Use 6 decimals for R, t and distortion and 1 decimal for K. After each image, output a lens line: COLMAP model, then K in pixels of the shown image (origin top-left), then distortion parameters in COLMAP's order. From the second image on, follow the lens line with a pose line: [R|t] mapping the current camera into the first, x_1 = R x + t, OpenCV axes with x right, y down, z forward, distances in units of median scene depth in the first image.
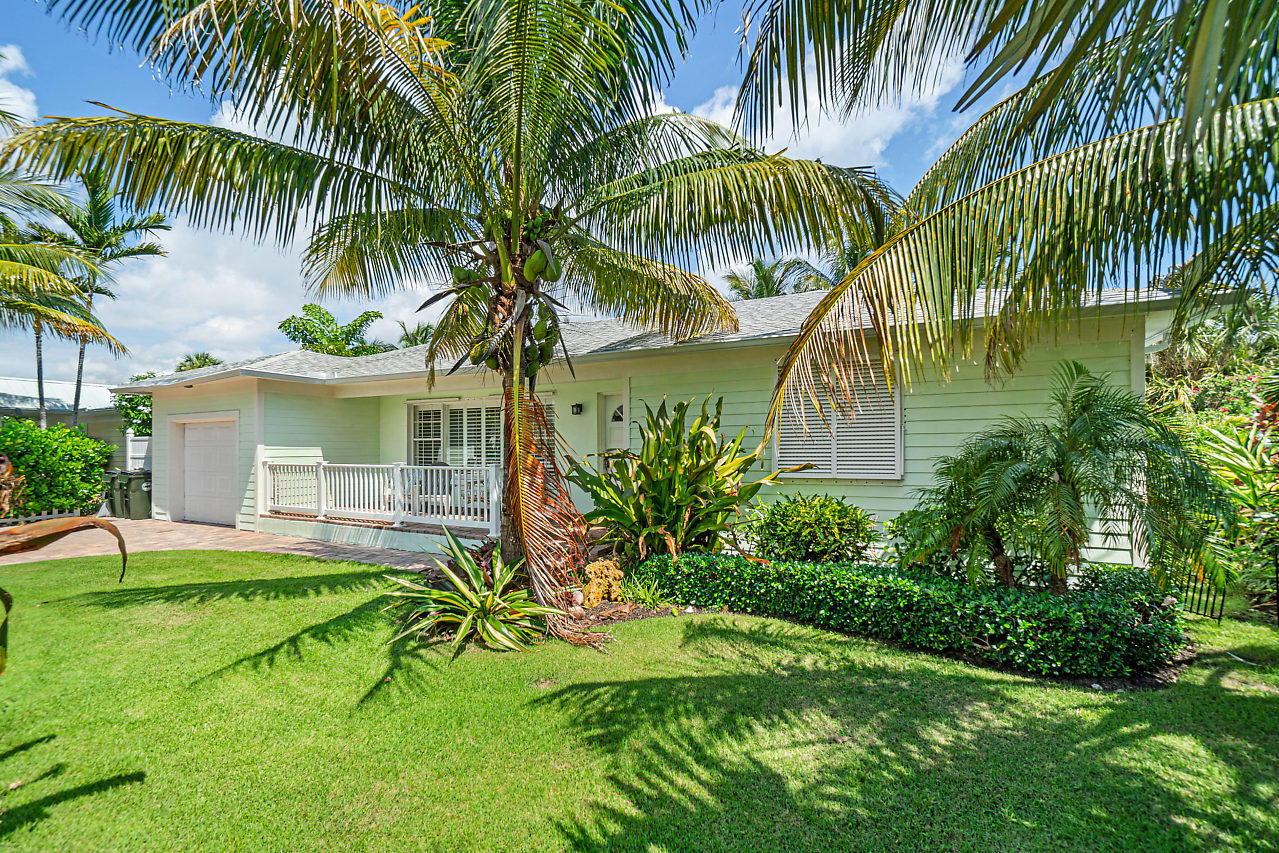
lens RADIAL K [[564.6, 0, 631.7], [0, 564.6, 430.6], [0, 0, 1]] dist [-0.025555, 0.012260]
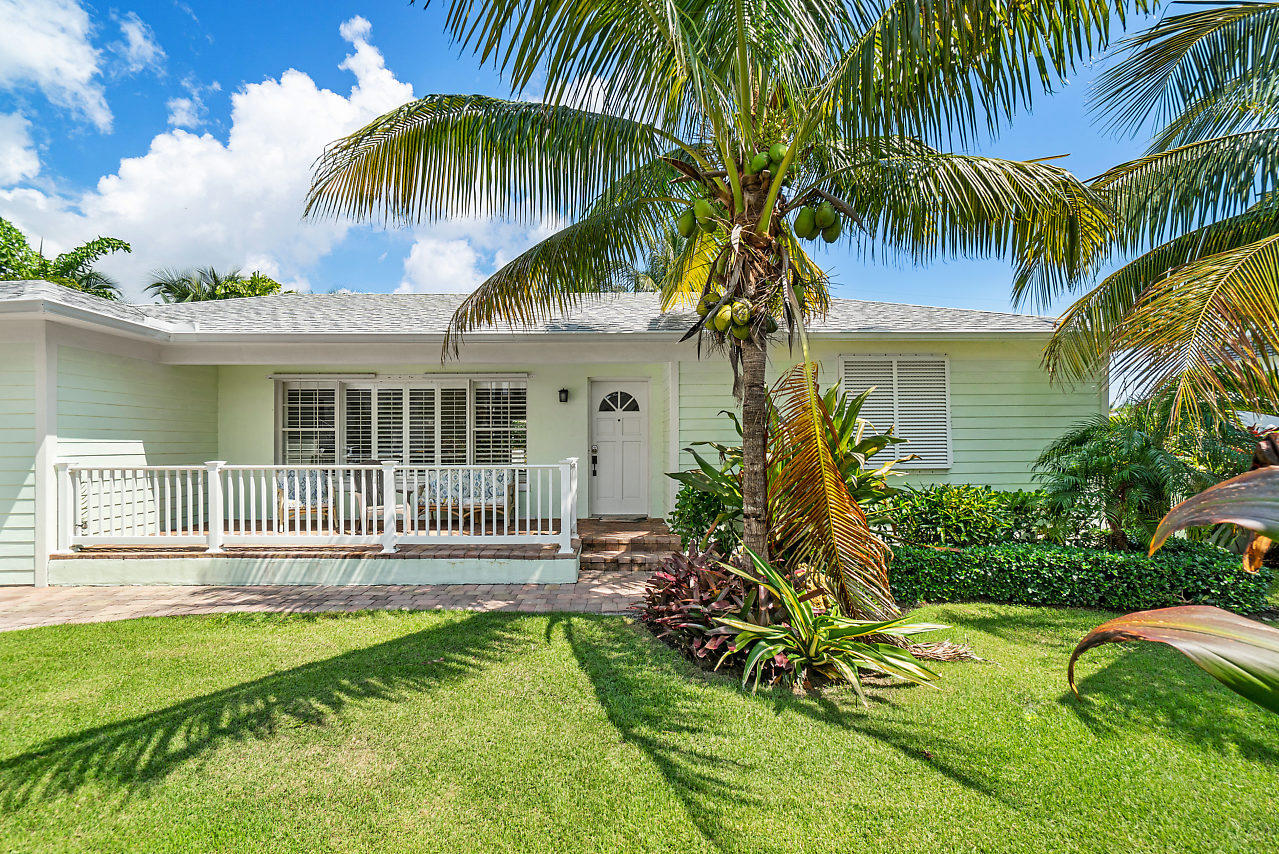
lens RADIAL K [[564.6, 0, 625.3], [0, 564.6, 428.0], [0, 0, 1]] dist [-0.025555, 0.012260]
pose [[0.876558, 0.010407, 0.481184, -0.452174], [-0.014130, 0.999892, 0.004115, 0.006931], [-0.481089, -0.010406, 0.876610, 0.219514]]
